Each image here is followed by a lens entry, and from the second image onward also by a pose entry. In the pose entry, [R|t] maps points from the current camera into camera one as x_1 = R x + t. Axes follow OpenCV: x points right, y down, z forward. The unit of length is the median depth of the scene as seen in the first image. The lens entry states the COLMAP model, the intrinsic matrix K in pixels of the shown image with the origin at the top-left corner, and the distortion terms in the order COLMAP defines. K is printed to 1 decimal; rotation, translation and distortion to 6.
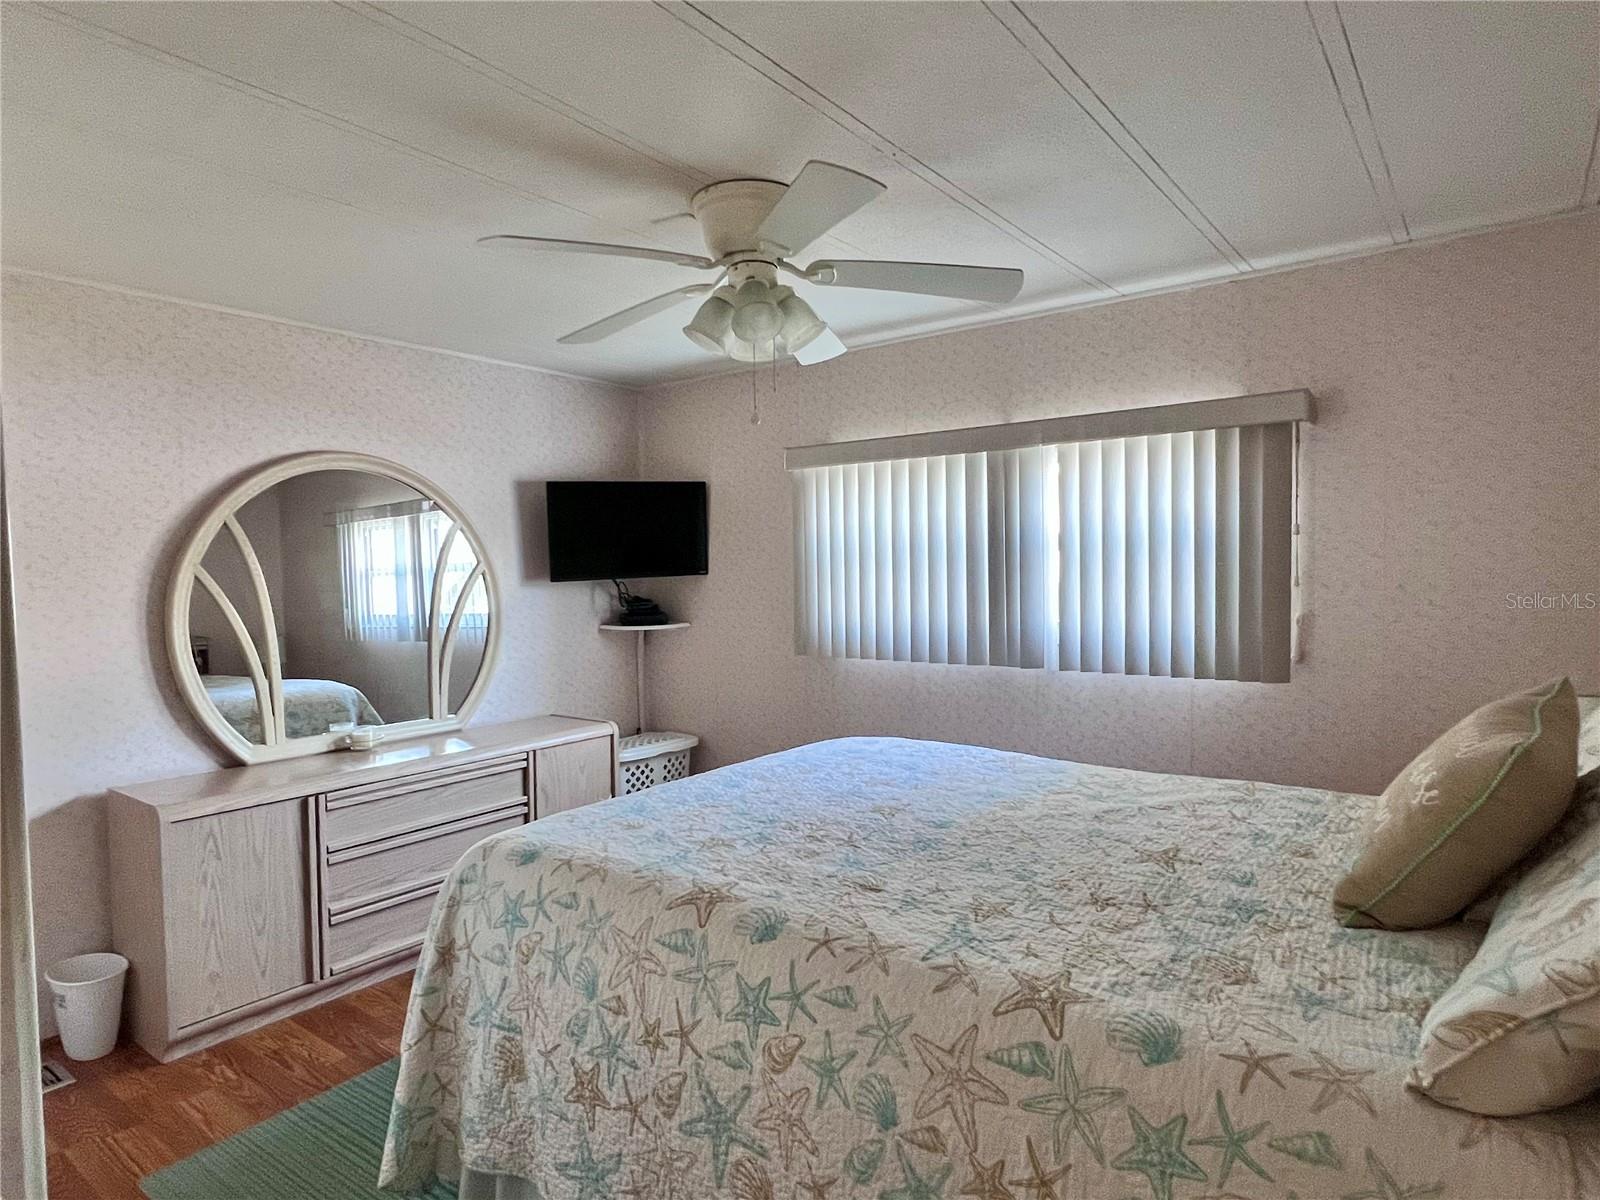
lens RADIAL K [[914.4, 0, 802.8], [0, 914.4, 608.2], [0, 0, 1]] dist [-0.004231, 0.001917]
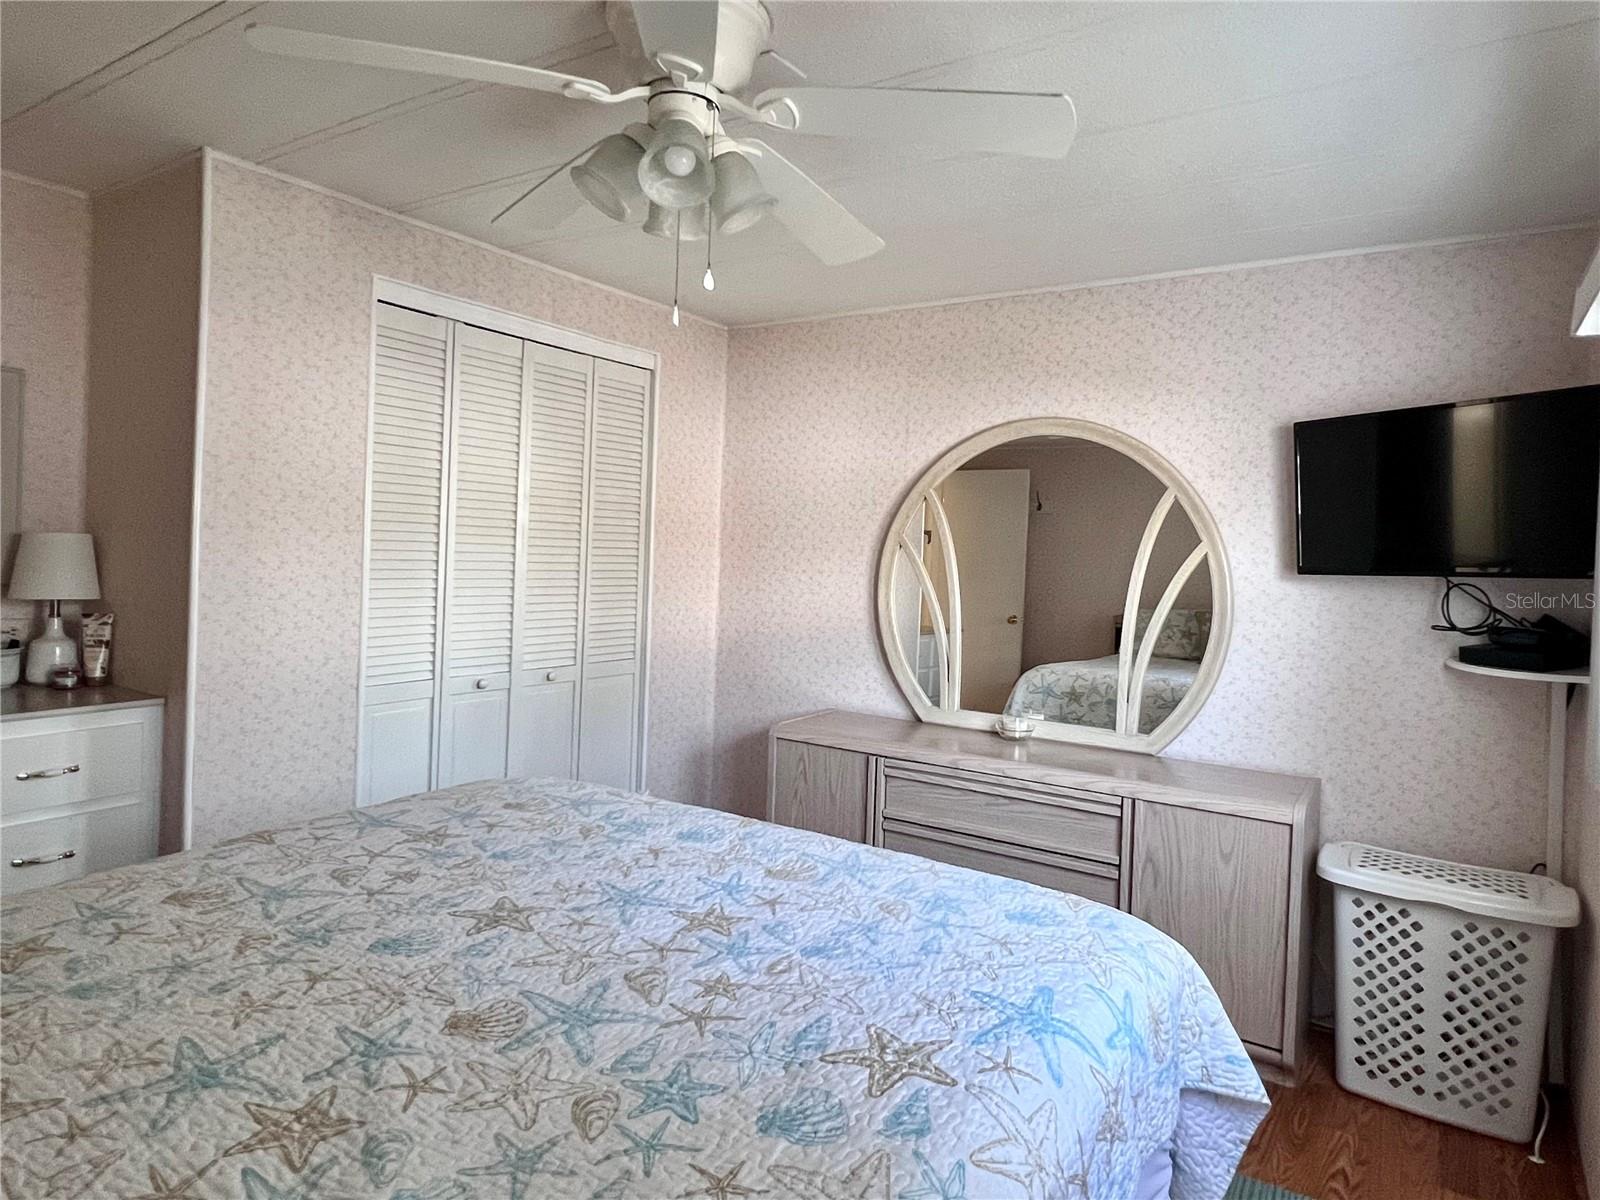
lens RADIAL K [[965.9, 0, 806.3], [0, 965.9, 552.2], [0, 0, 1]] dist [-0.000327, 0.001921]
pose [[0.066271, 0.023801, -0.997518, 0.437042], [-0.080145, 0.996612, 0.018455, -0.031748], [0.994578, 0.078723, 0.067954, 0.658629]]
